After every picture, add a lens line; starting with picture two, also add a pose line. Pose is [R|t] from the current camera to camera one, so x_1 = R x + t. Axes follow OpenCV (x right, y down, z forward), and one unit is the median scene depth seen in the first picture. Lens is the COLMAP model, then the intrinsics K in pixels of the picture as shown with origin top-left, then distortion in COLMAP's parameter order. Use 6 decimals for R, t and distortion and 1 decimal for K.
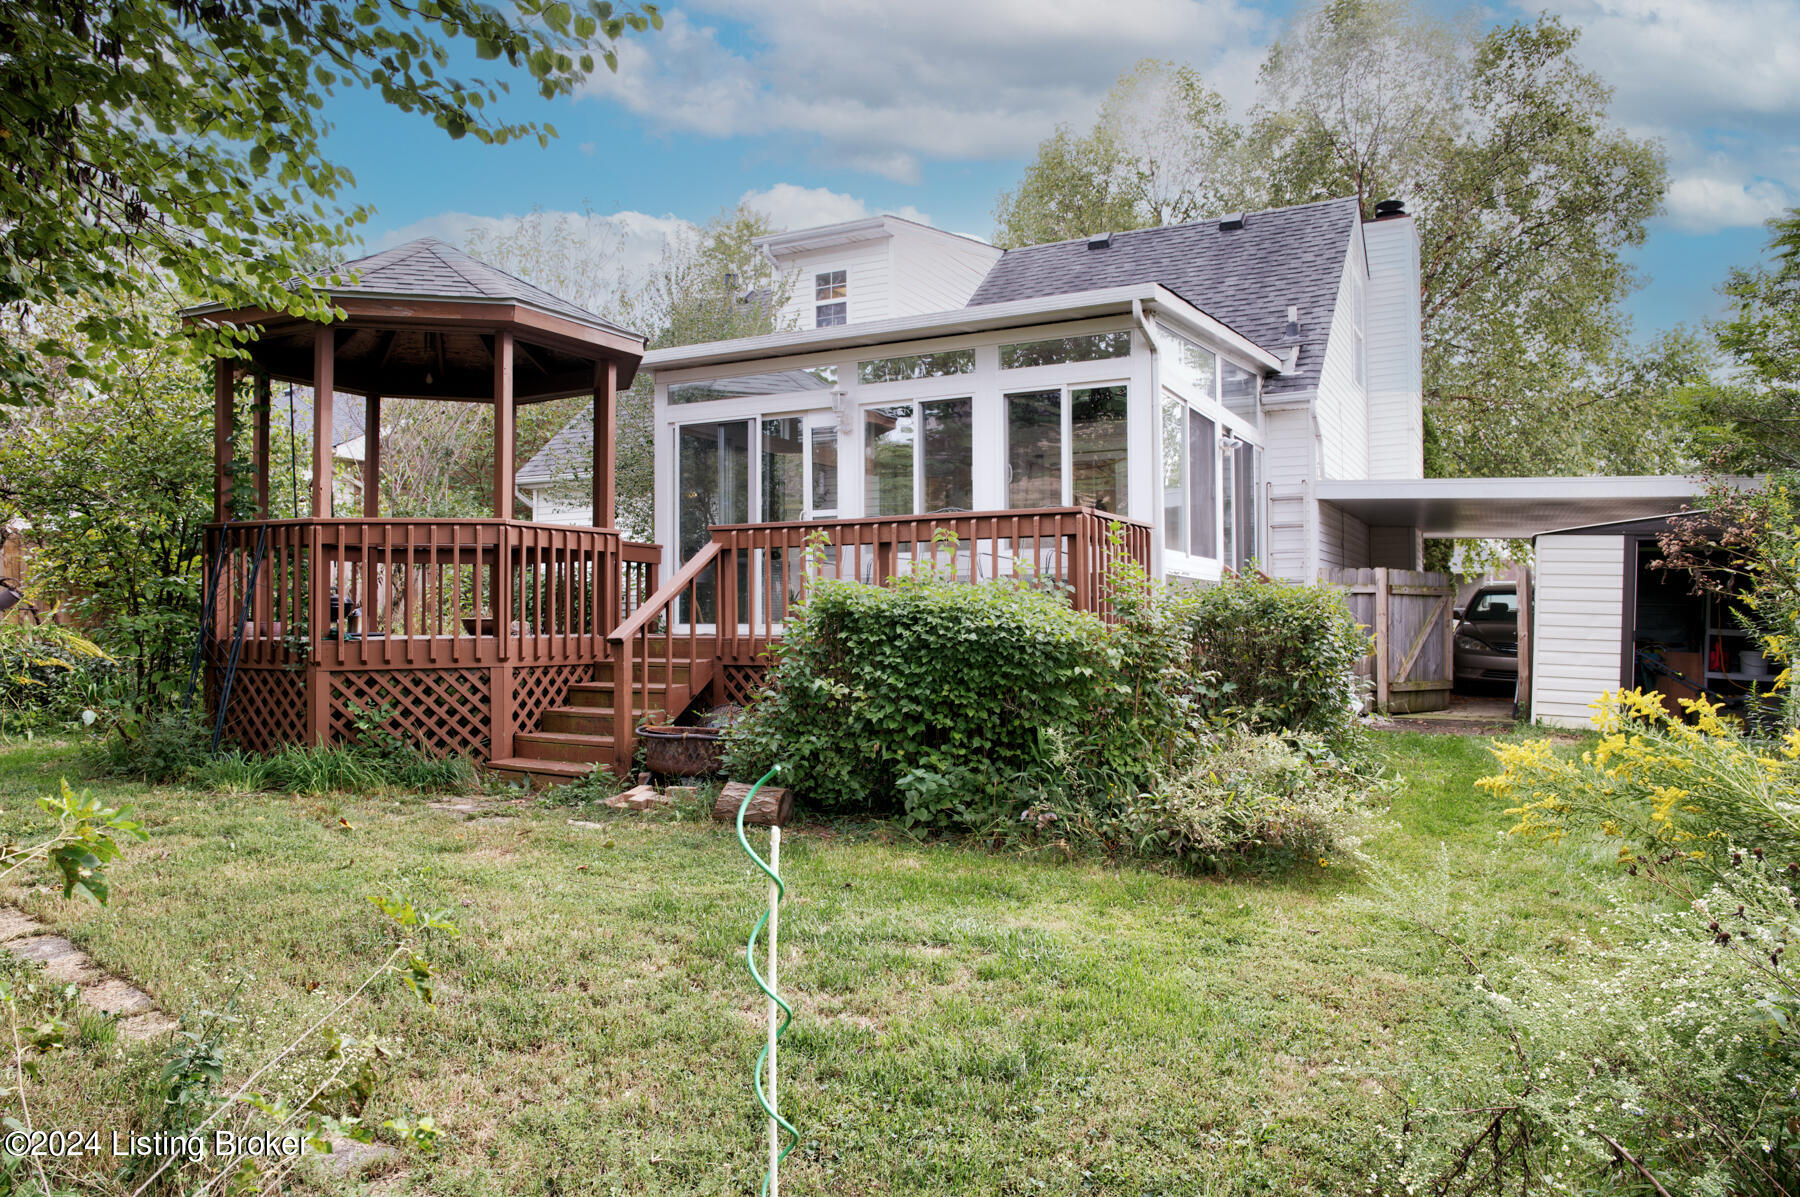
lens RADIAL K [[1246.4, 0, 894.3], [0, 1246.4, 597.5], [0, 0, 1]] dist [-0.013550, 0.004055]
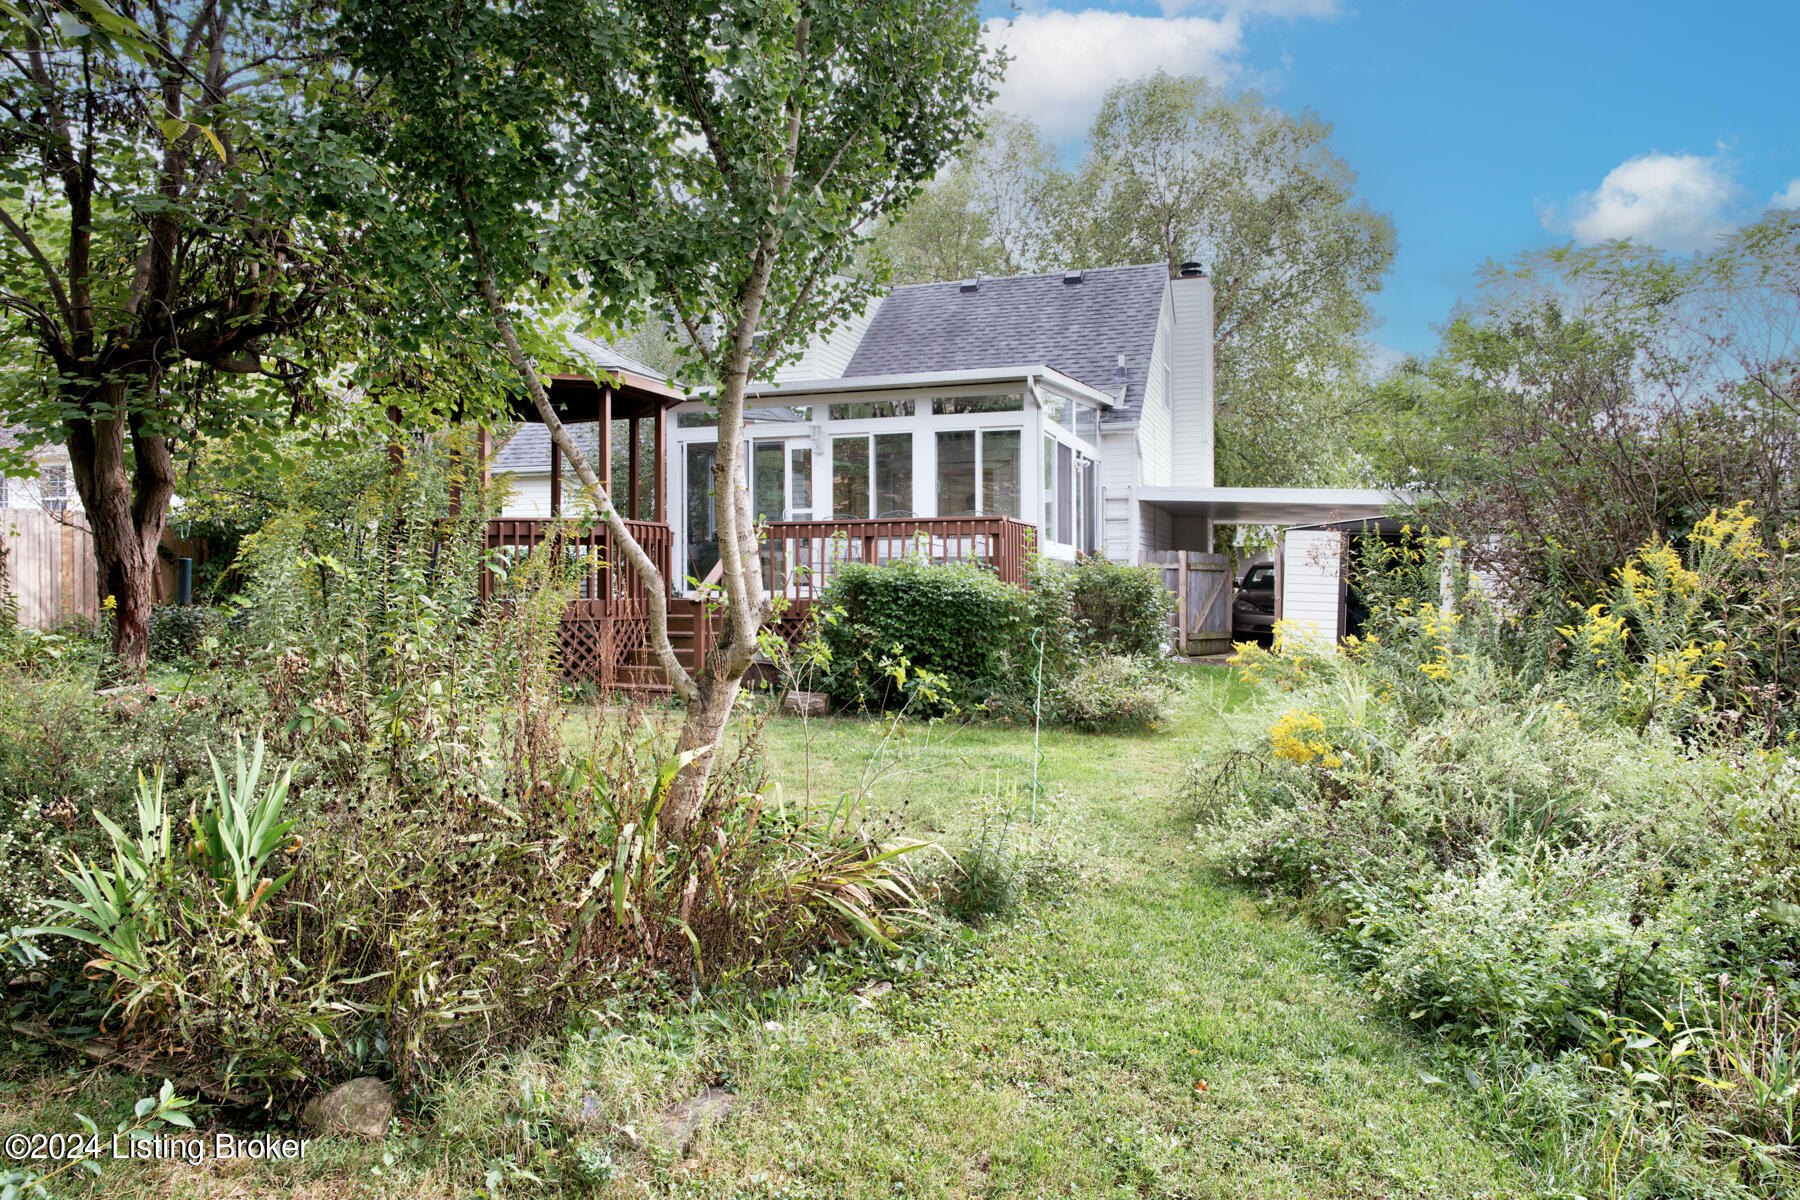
lens RADIAL K [[1246.4, 0, 903.5], [0, 1246.4, 597.2], [0, 0, 1]] dist [-0.013550, 0.004055]
pose [[0.987899, -0.001163, 0.155093, -0.169371], [-0.002694, 0.999692, 0.024656, -0.006980], [-0.155074, -0.024776, 0.987592, -0.417449]]
